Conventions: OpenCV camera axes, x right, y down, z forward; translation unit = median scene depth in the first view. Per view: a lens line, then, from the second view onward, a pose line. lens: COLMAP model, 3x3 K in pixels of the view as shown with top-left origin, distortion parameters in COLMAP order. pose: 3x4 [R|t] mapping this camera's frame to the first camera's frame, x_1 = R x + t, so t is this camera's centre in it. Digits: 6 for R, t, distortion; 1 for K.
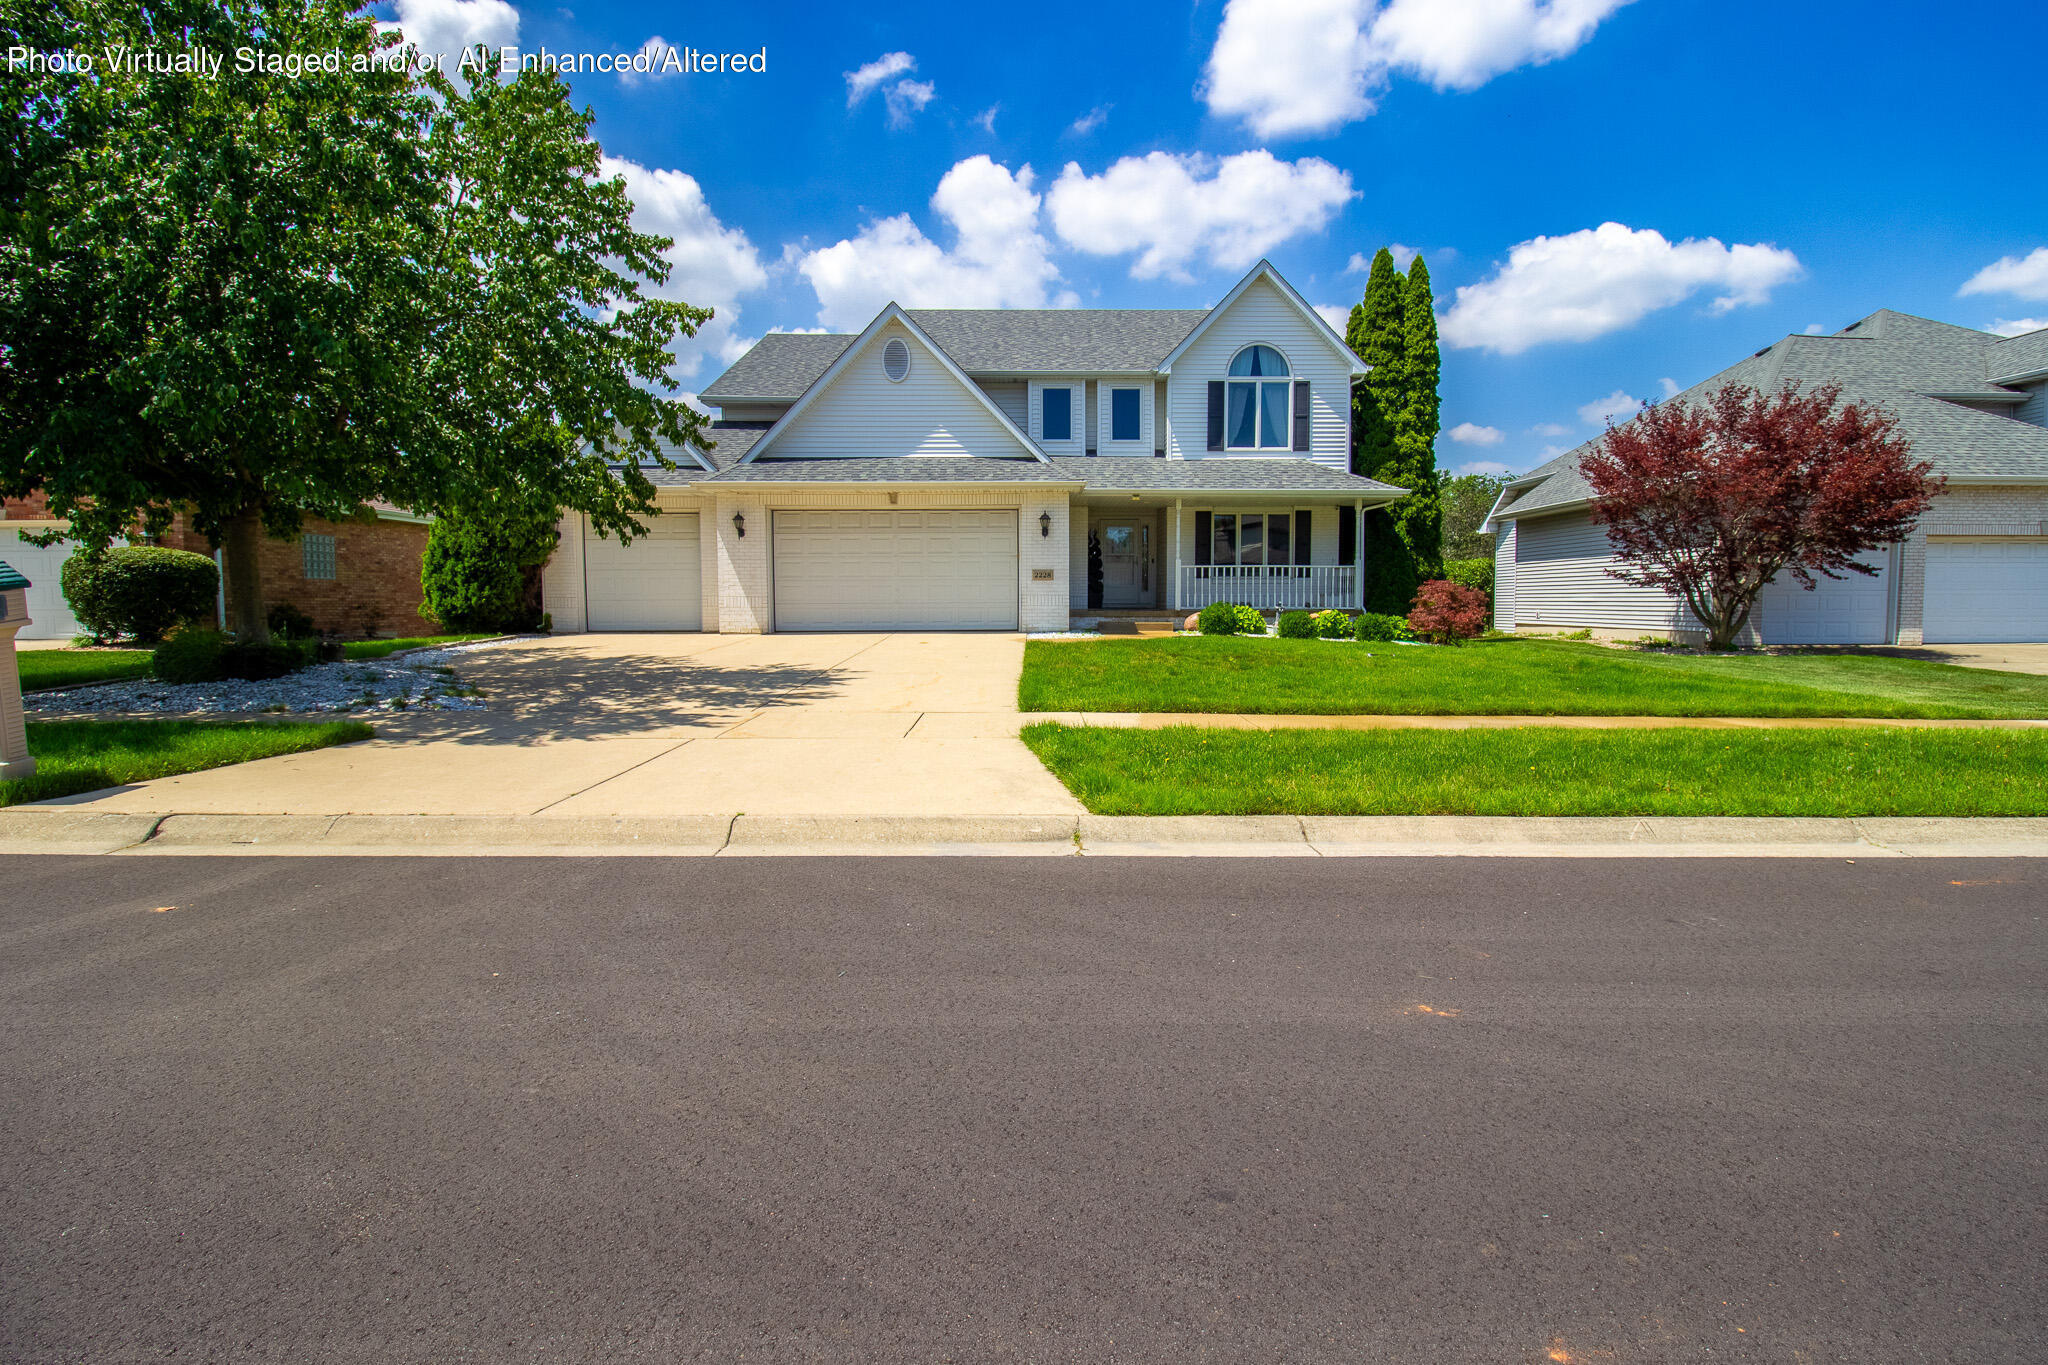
lens RADIAL K [[954.7, 0, 1031.0], [0, 954.7, 657.4], [0, 0, 1]] dist [0.000082, -0.011591]
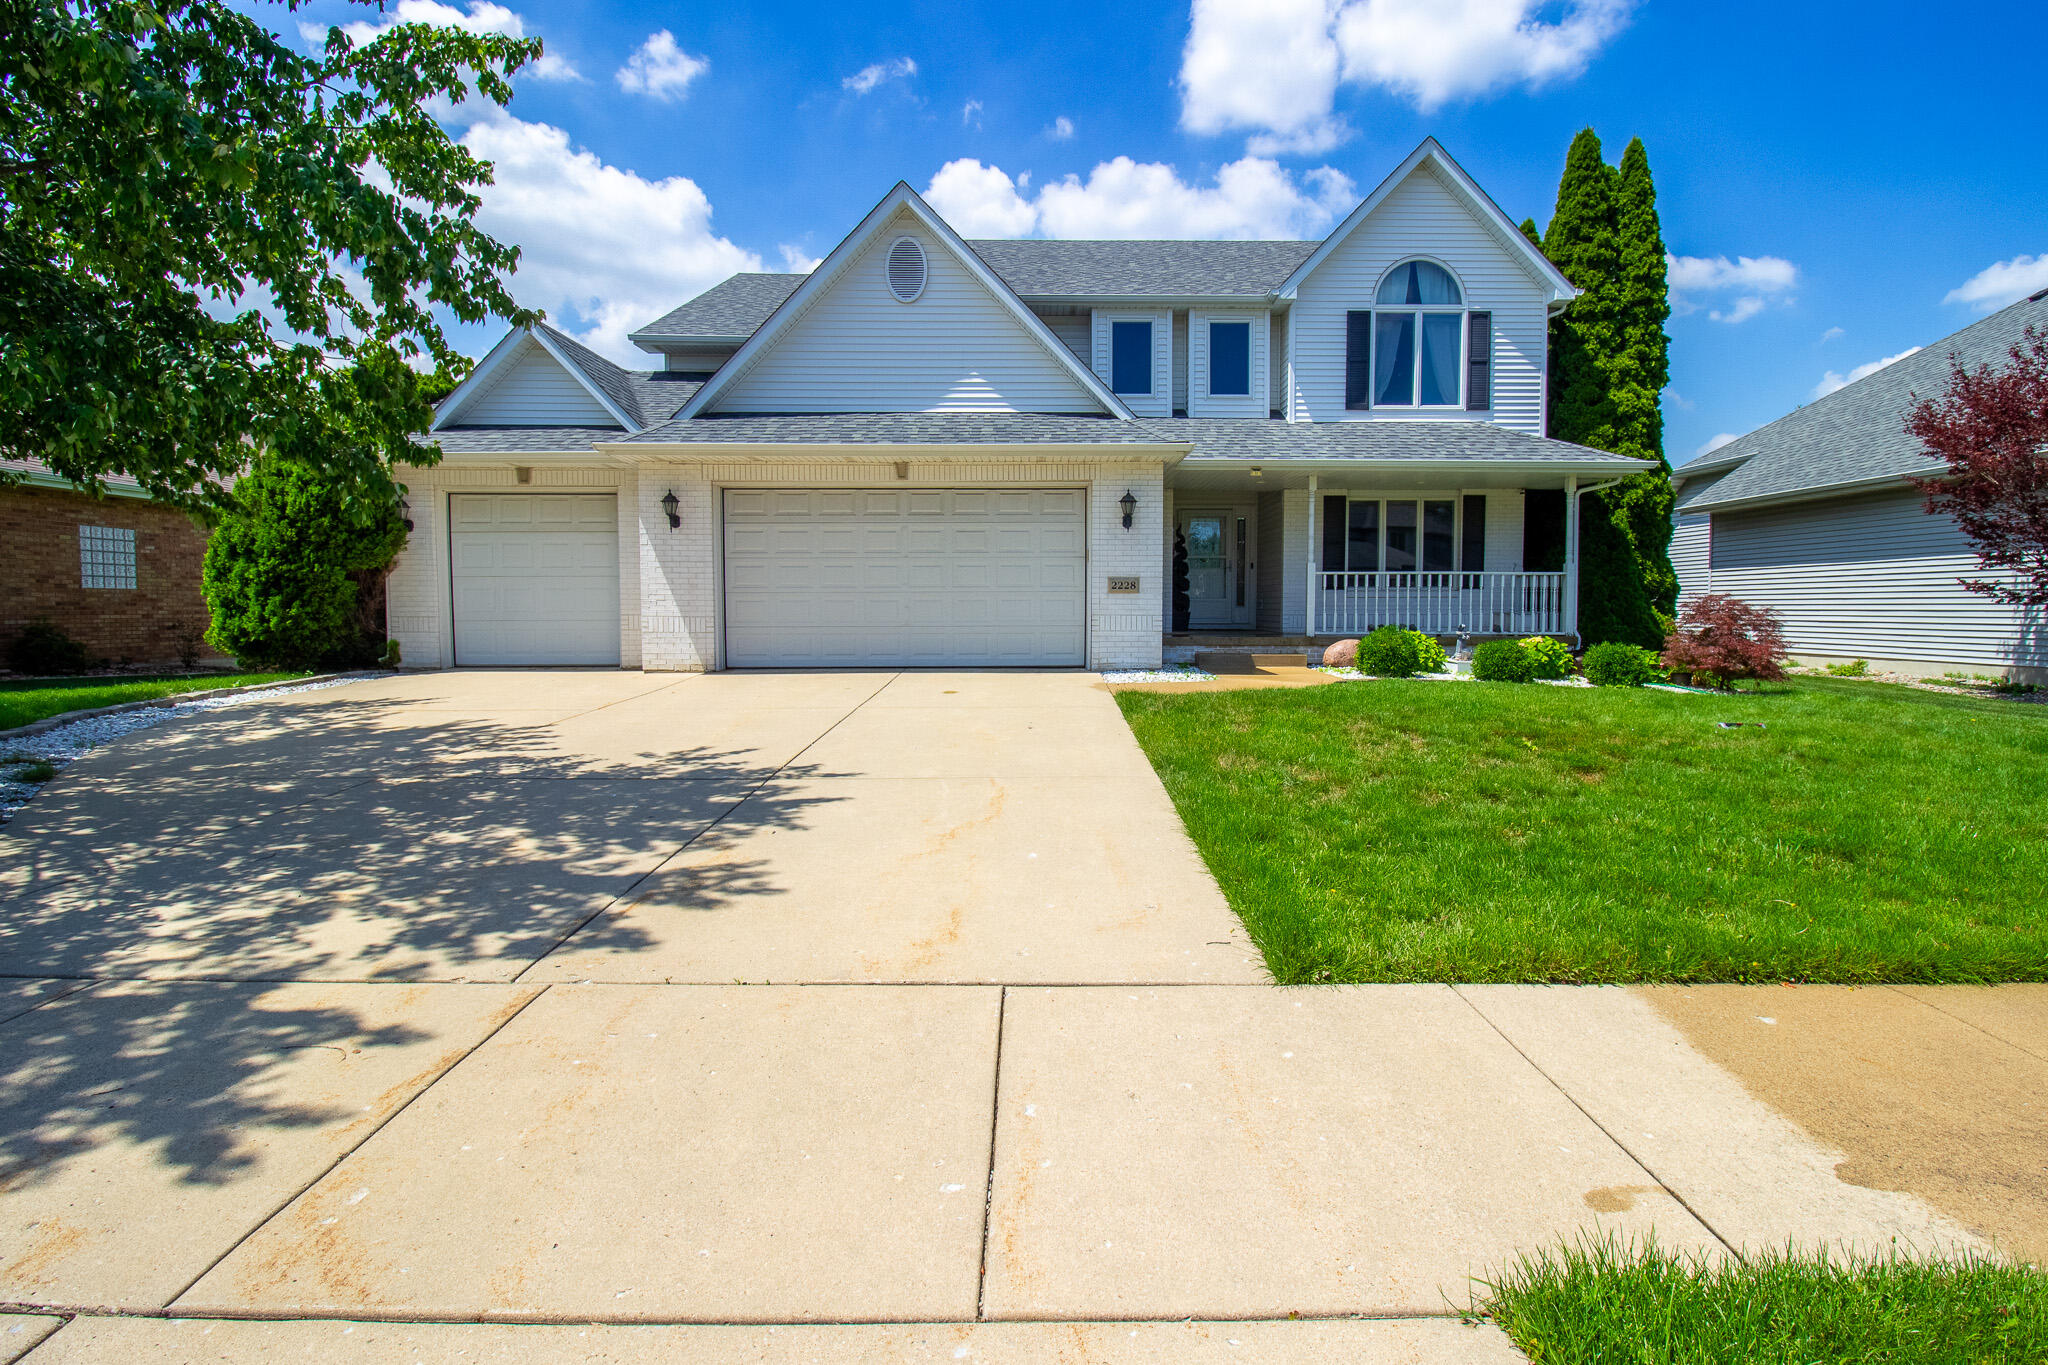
lens RADIAL K [[954.7, 0, 1031.0], [0, 954.7, 657.4], [0, 0, 1]] dist [0.000082, -0.011591]
pose [[0.999998, 0.001761, -0.000899, -0.047514], [-0.001768, 0.999965, -0.008231, -0.027010], [0.000885, 0.008233, 0.999966, 0.297997]]
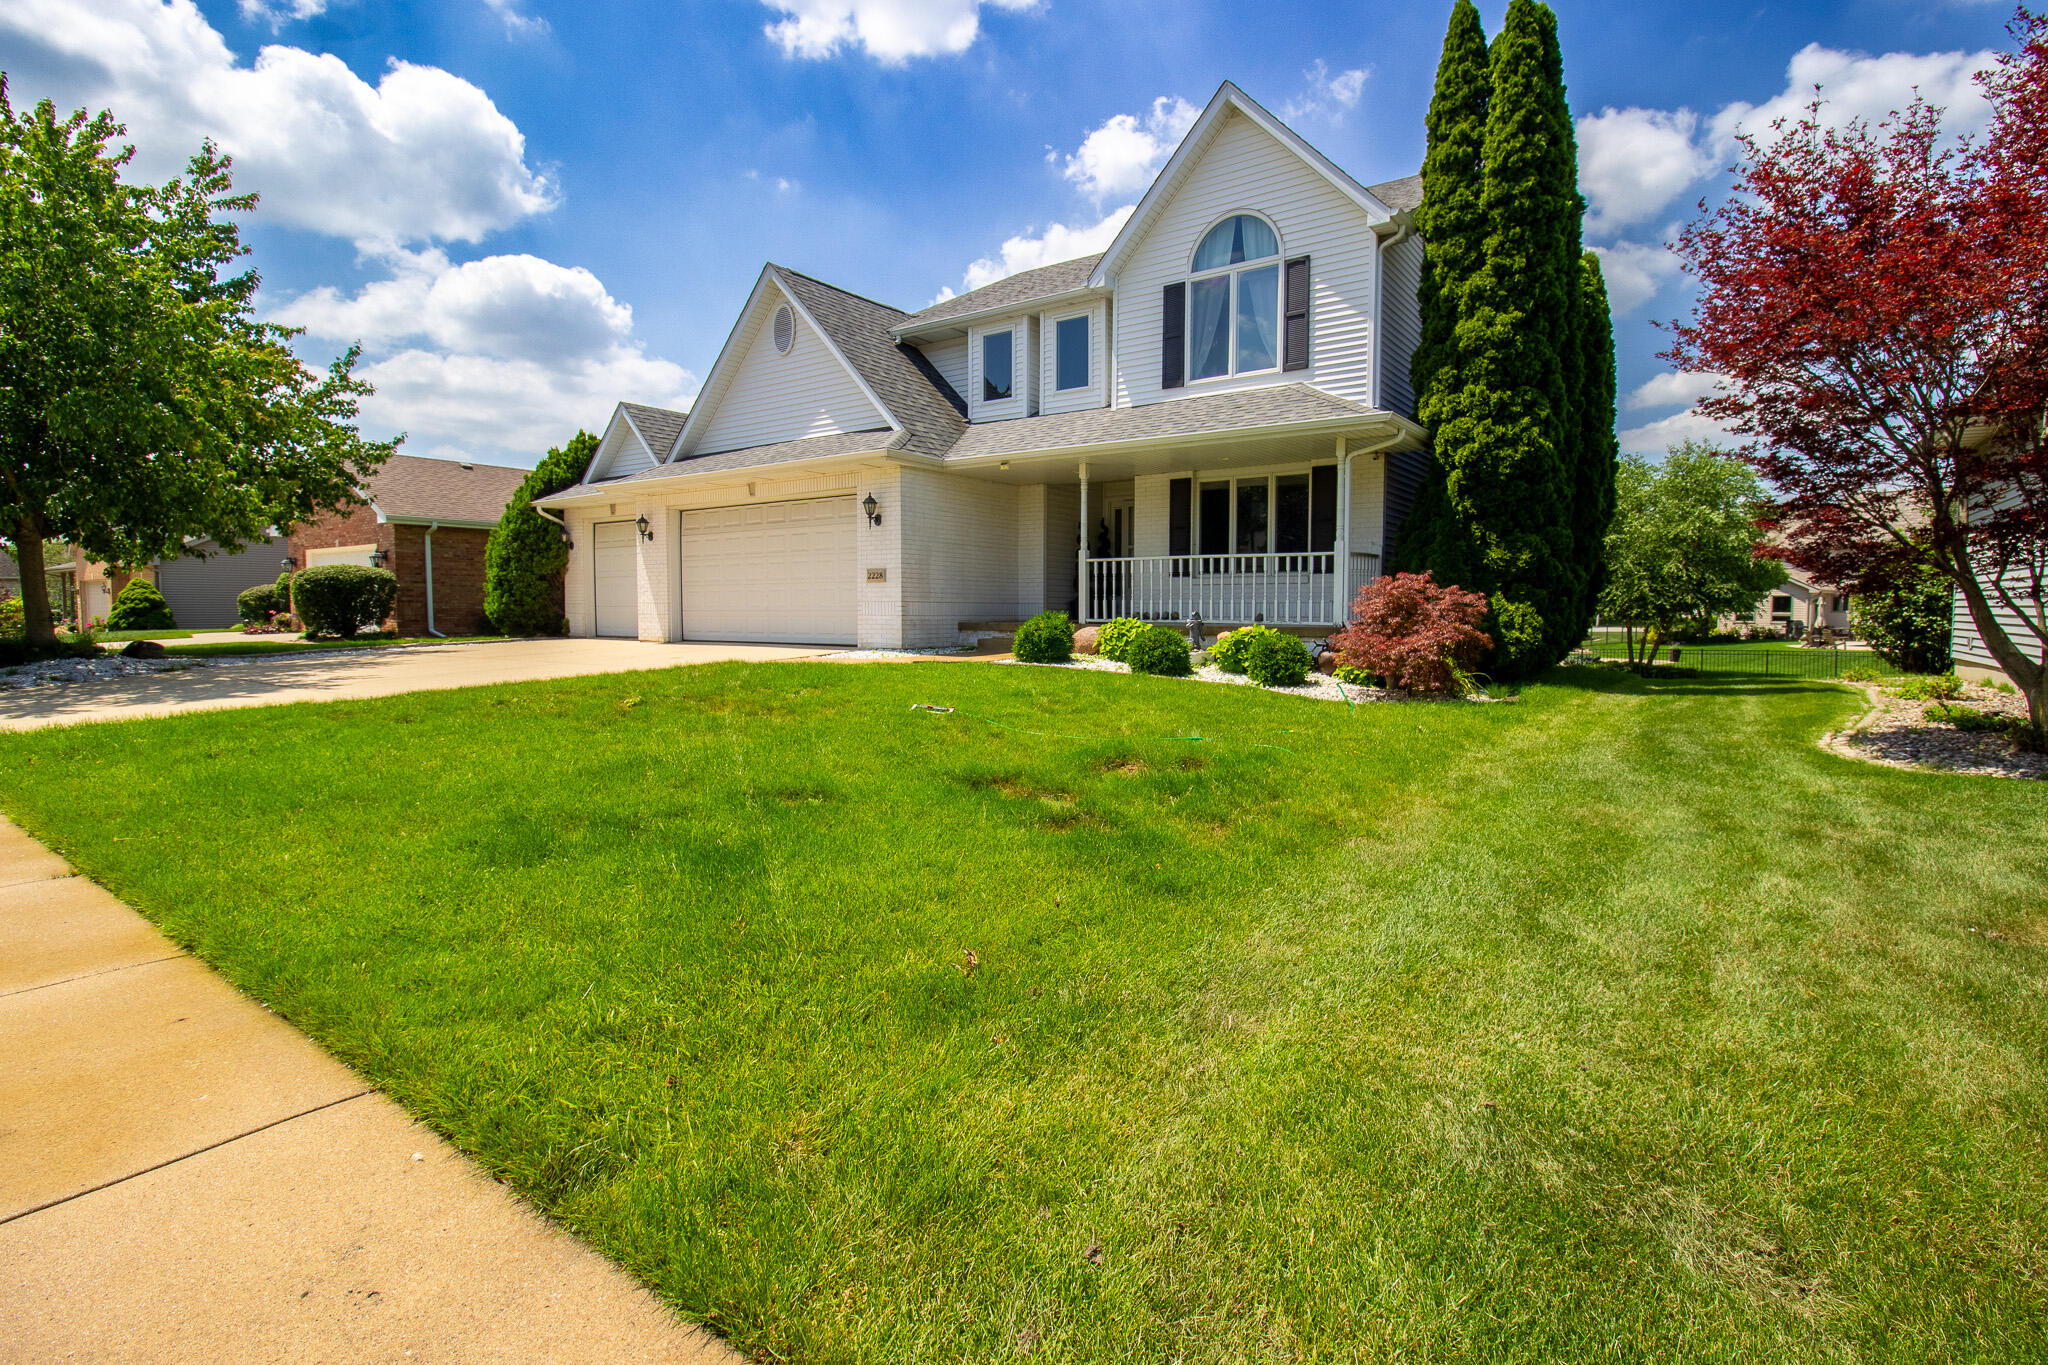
lens RADIAL K [[963.2, 0, 1072.4], [0, 963.2, 652.1], [0, 0, 1]] dist [0.002094, 0.000154]
pose [[0.819850, 0.030254, -0.571779, 0.535166], [-0.036571, 0.999331, 0.000438, -0.027651], [0.571409, 0.020551, 0.820408, 0.408741]]
